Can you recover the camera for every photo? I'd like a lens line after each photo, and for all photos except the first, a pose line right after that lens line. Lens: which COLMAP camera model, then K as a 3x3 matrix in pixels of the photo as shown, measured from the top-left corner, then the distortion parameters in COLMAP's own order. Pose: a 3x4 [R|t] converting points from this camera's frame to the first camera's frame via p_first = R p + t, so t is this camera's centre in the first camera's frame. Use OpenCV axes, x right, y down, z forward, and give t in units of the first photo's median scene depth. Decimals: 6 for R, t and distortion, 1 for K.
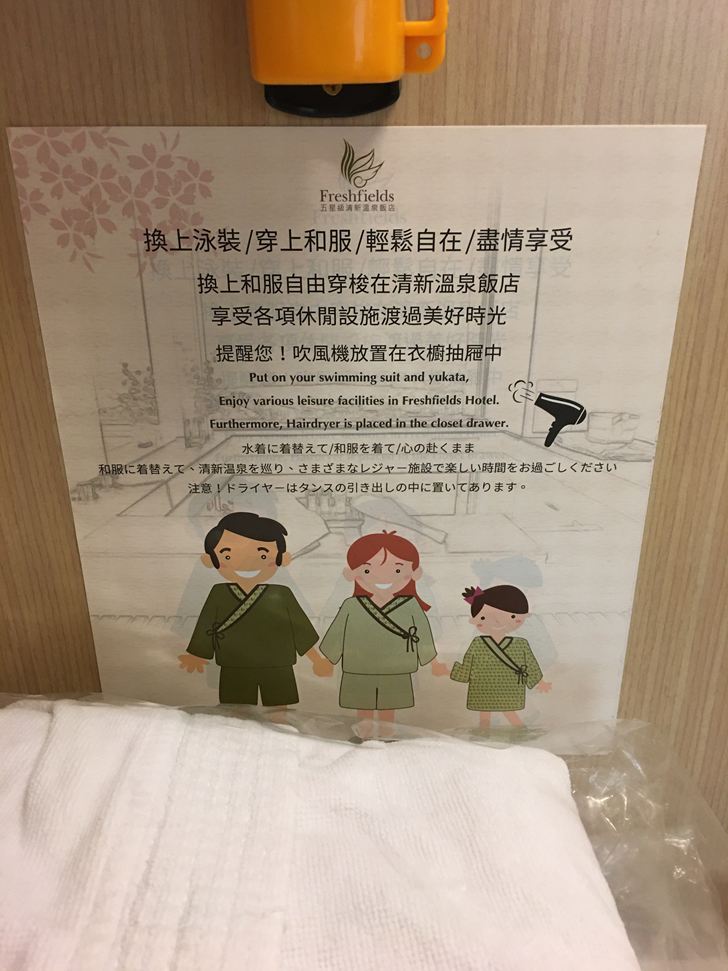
lens RADIAL K [[836.4, 0, 367.2], [0, 836.4, 483.5], [0, 0, 1]] dist [0.042684, -0.019125]
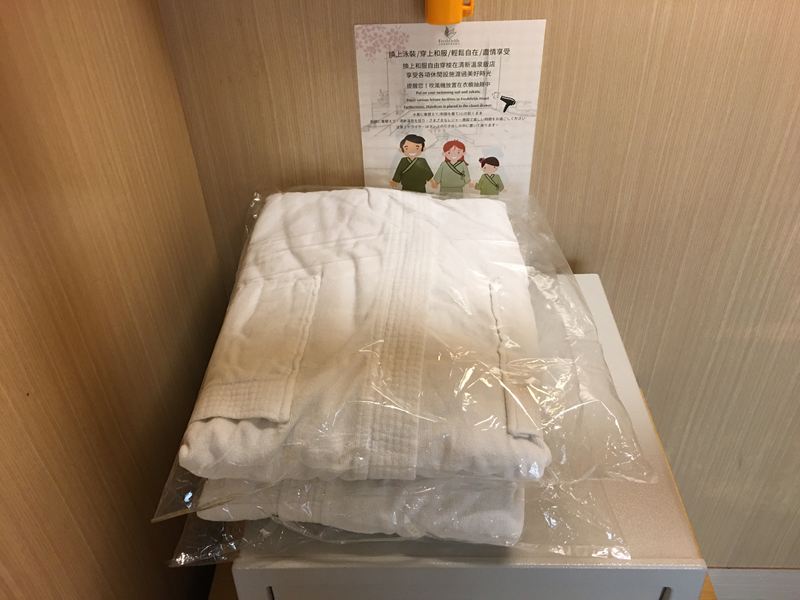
lens RADIAL K [[689.1, 0, 397.1], [0, 689.1, 296.7], [0, 0, 1]] dist [0.042684, -0.019125]
pose [[0.999372, -0.006368, -0.034844, -0.122489], [0.014012, 0.974541, 0.223771, 0.050291], [0.032531, -0.224119, 0.974019, -1.894662]]
